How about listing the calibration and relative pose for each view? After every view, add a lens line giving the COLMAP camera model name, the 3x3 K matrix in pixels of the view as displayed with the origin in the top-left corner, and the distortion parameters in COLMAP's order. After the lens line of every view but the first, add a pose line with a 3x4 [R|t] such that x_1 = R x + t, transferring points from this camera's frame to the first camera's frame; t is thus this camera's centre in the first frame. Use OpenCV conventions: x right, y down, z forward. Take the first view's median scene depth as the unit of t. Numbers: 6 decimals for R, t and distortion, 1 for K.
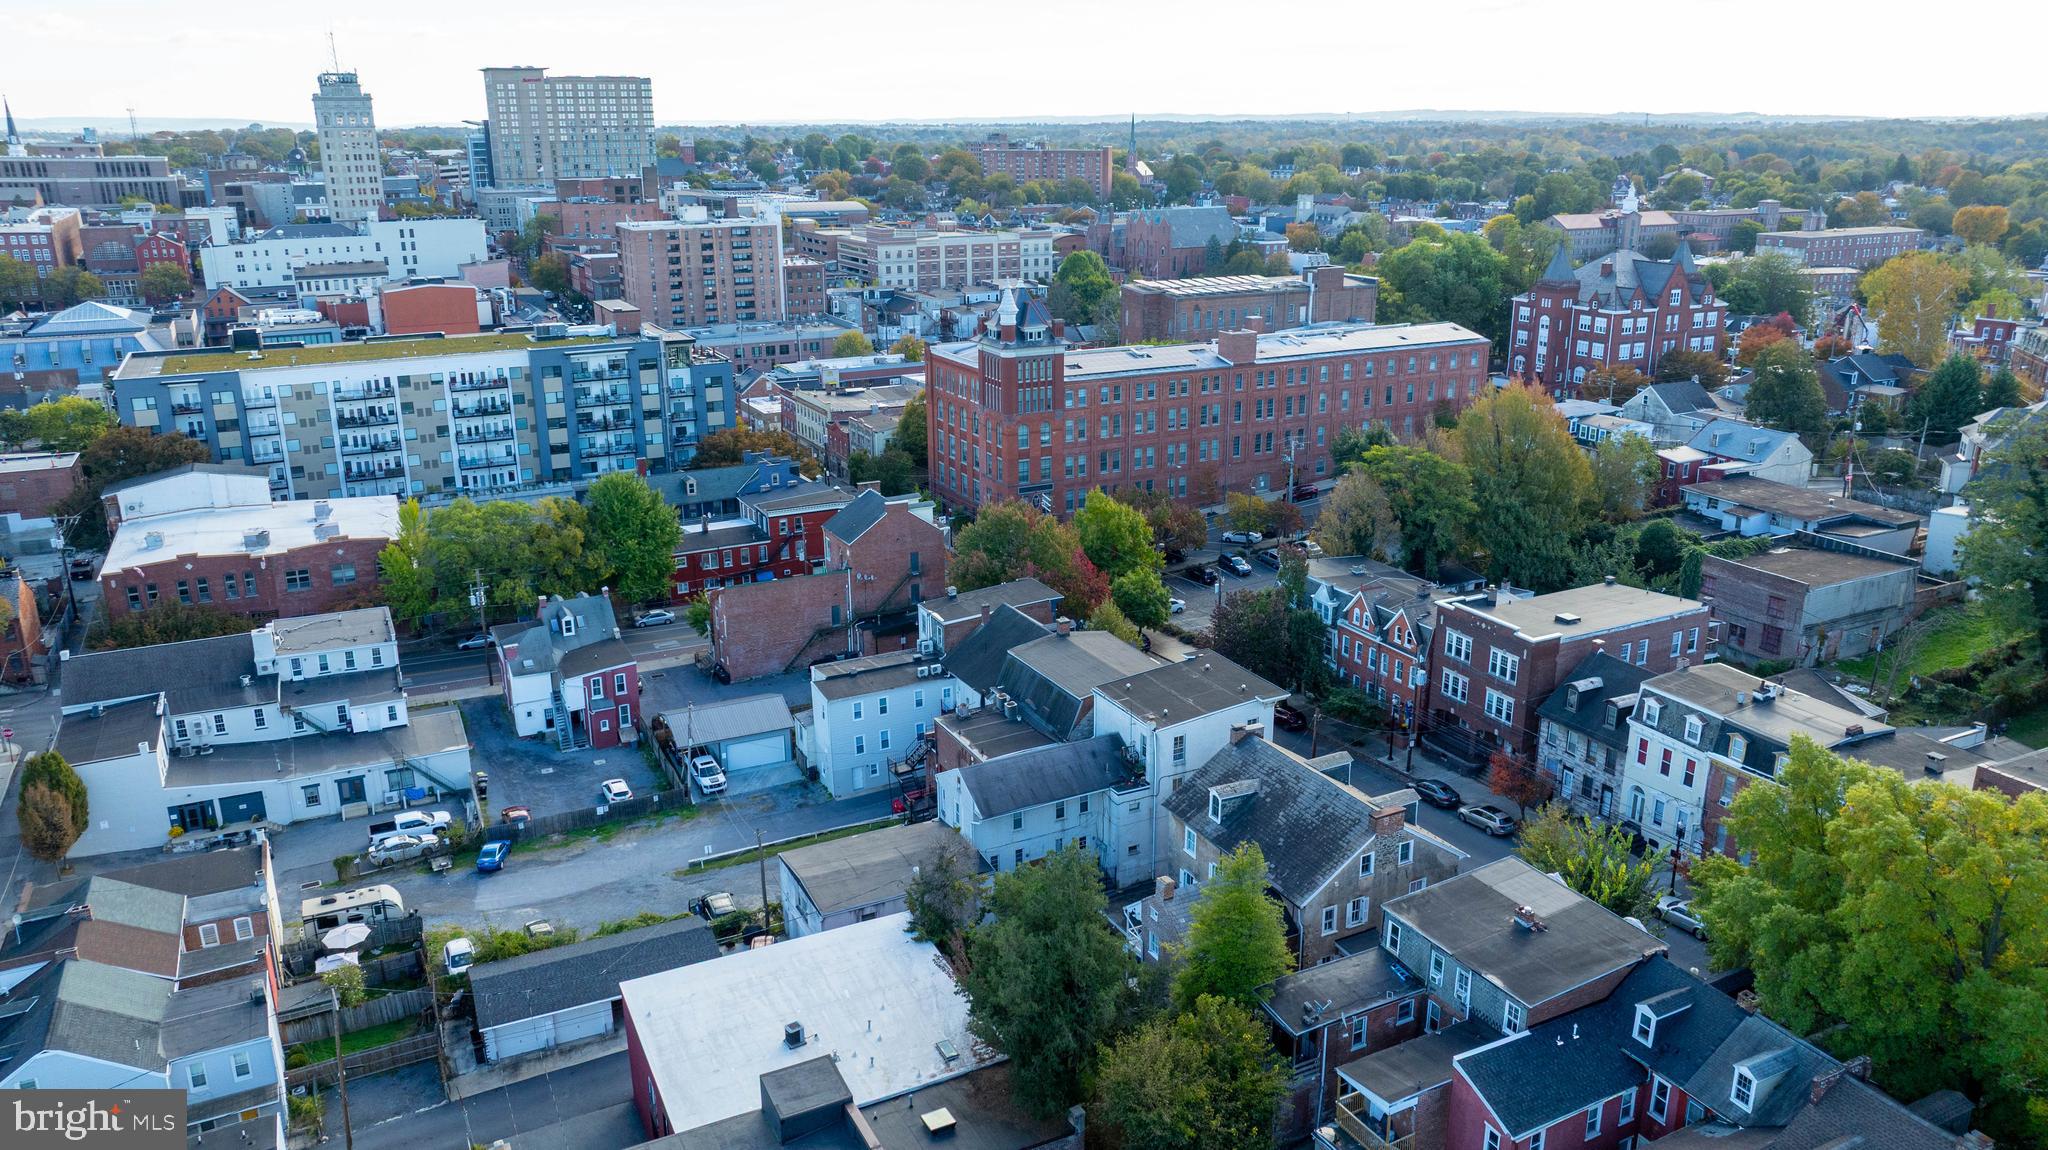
lens RADIAL K [[1437.4, 0, 1024.0], [0, 1437.4, 575.0], [0, 0, 1]] dist [-0.023694, 0.006837]
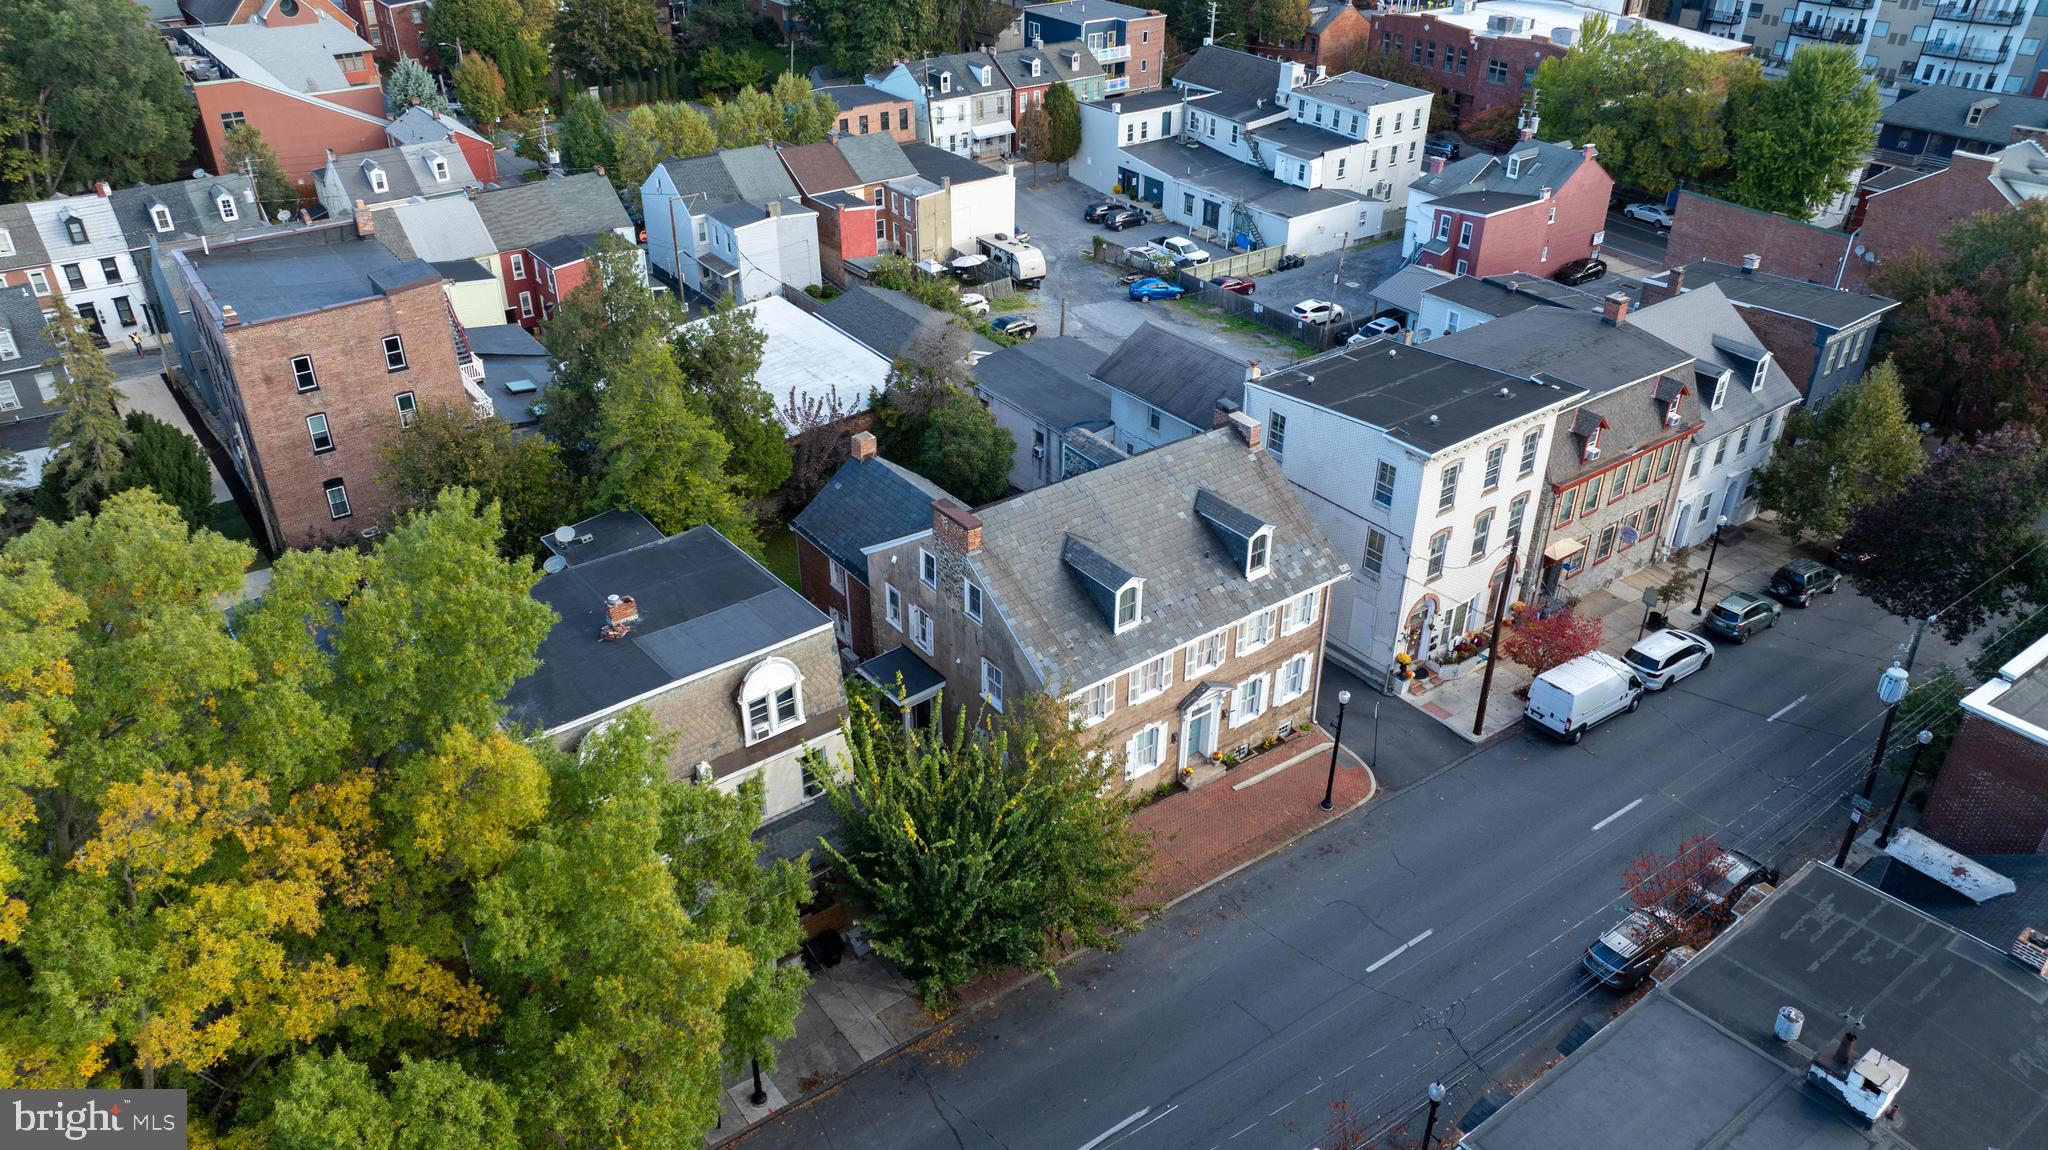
lens RADIAL K [[1437.4, 0, 1024.0], [0, 1437.4, 575.0], [0, 0, 1]] dist [-0.023694, 0.006837]
pose [[0.163534, 0.515330, -0.841244, 0.449542], [-0.295503, 0.839159, 0.456608, -0.059394], [0.941241, 0.173919, 0.289512, 0.485073]]
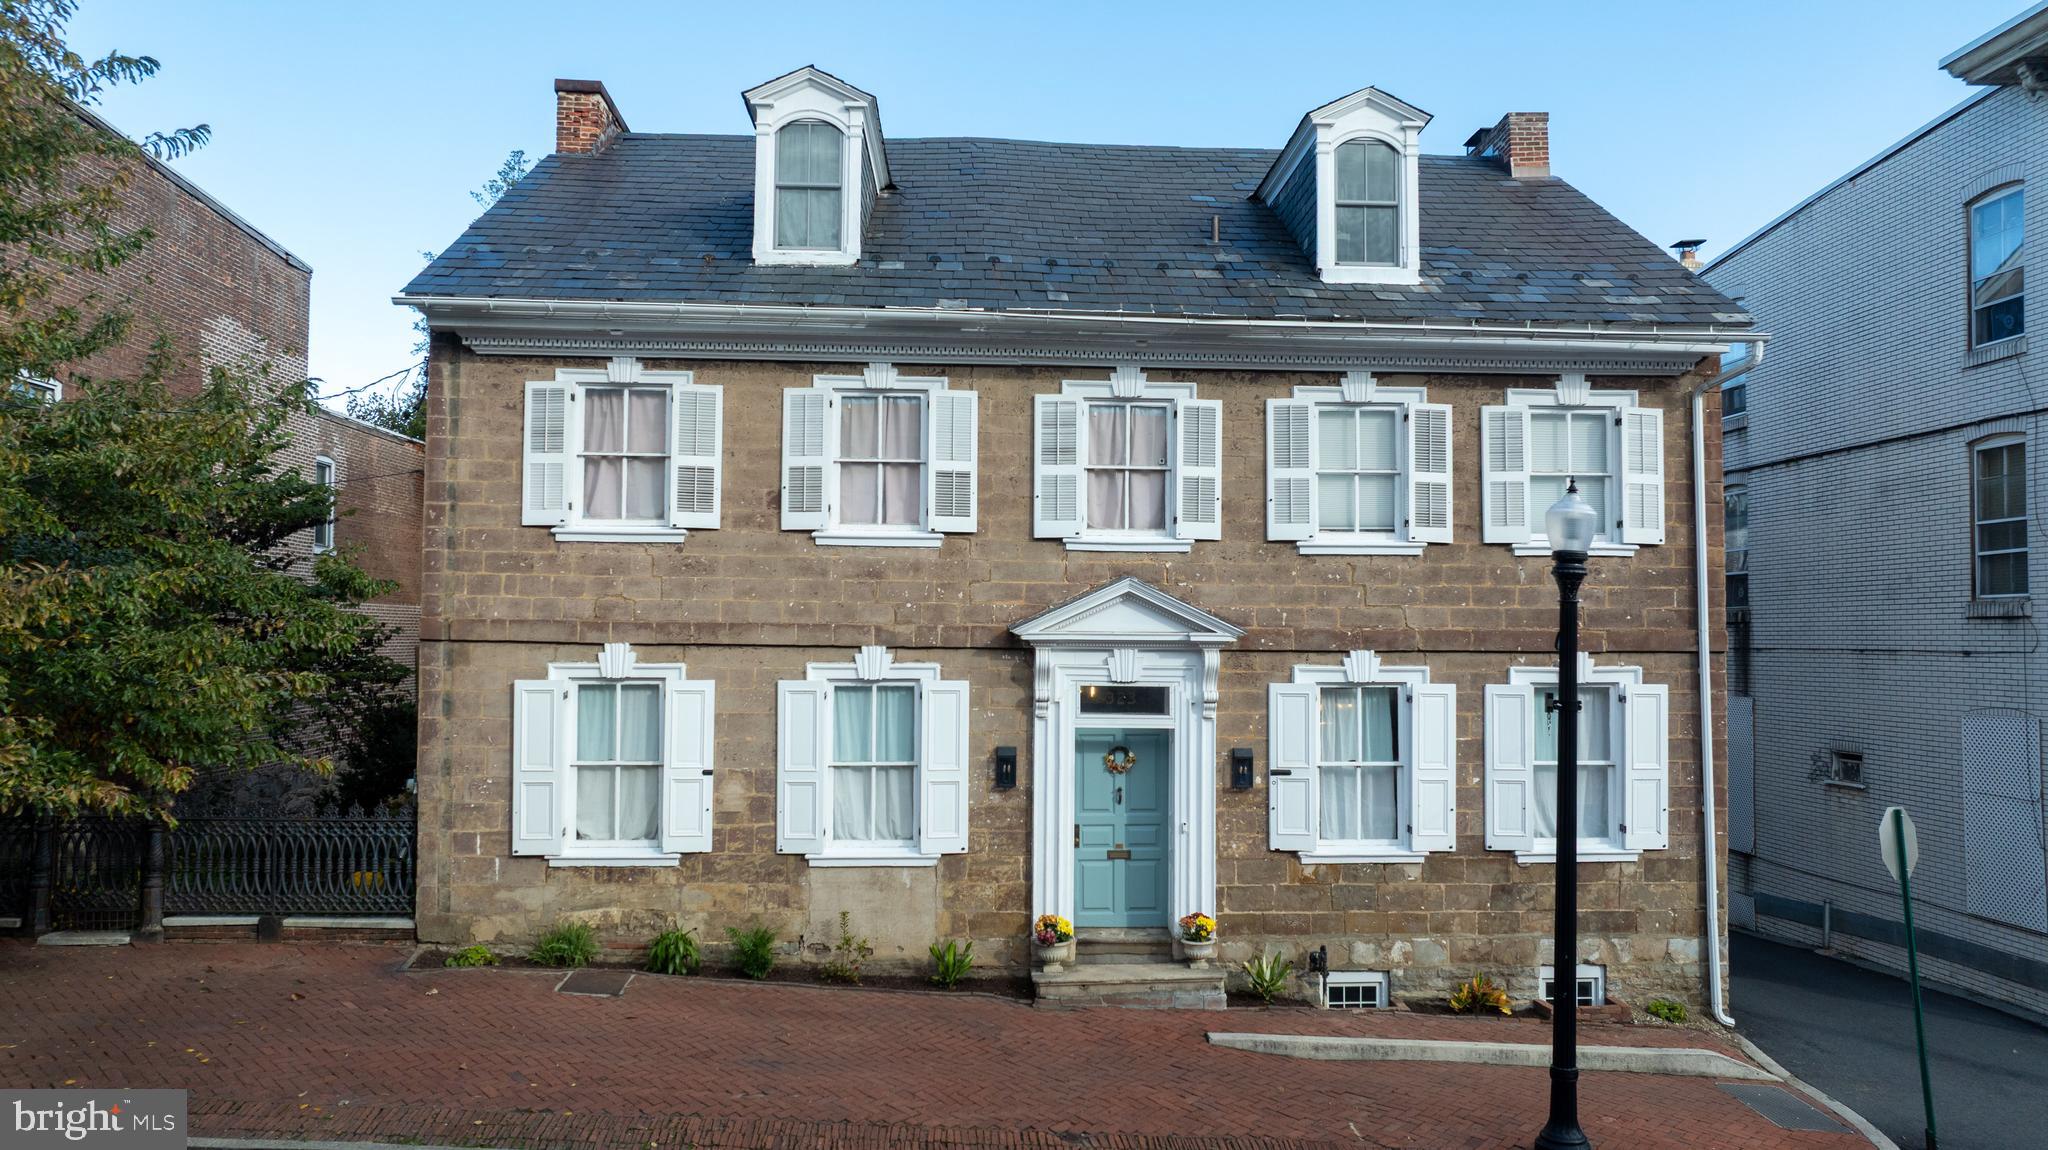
lens RADIAL K [[1437.4, 0, 1024.0], [0, 1437.4, 575.0], [0, 0, 1]] dist [-0.023694, 0.006837]
pose [[-0.411830, -0.033347, -0.910650, 0.261174], [-0.273260, 0.957860, 0.088503, 0.111145], [0.869325, 0.285292, -0.403588, 0.677191]]
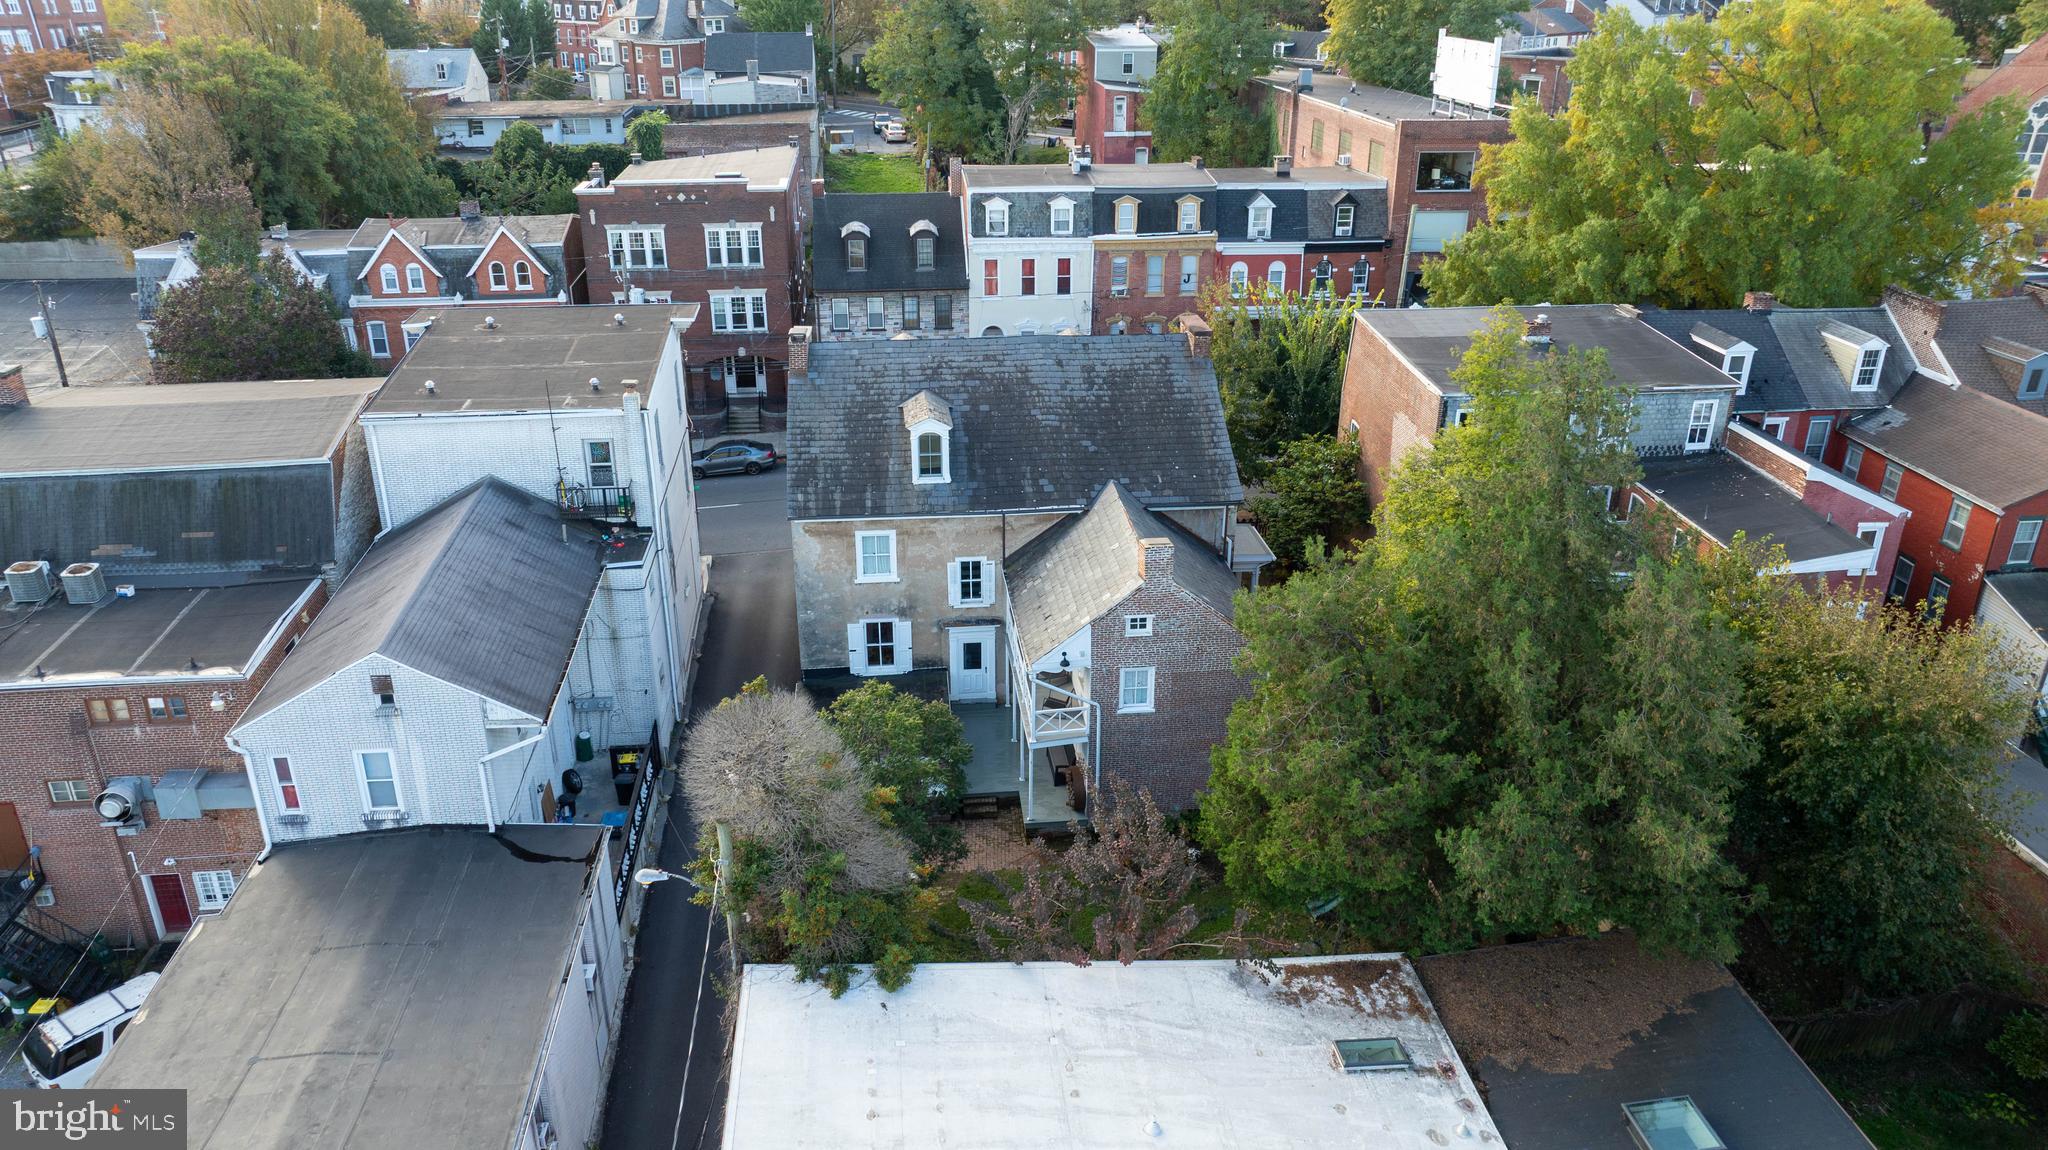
lens RADIAL K [[1437.4, 0, 1024.0], [0, 1437.4, 575.0], [0, 0, 1]] dist [-0.023694, 0.006837]
pose [[0.352012, -0.366056, 0.861447, -0.189813], [0.272646, 0.920543, 0.279757, 0.040628], [-0.895406, 0.136392, 0.423846, 0.462070]]
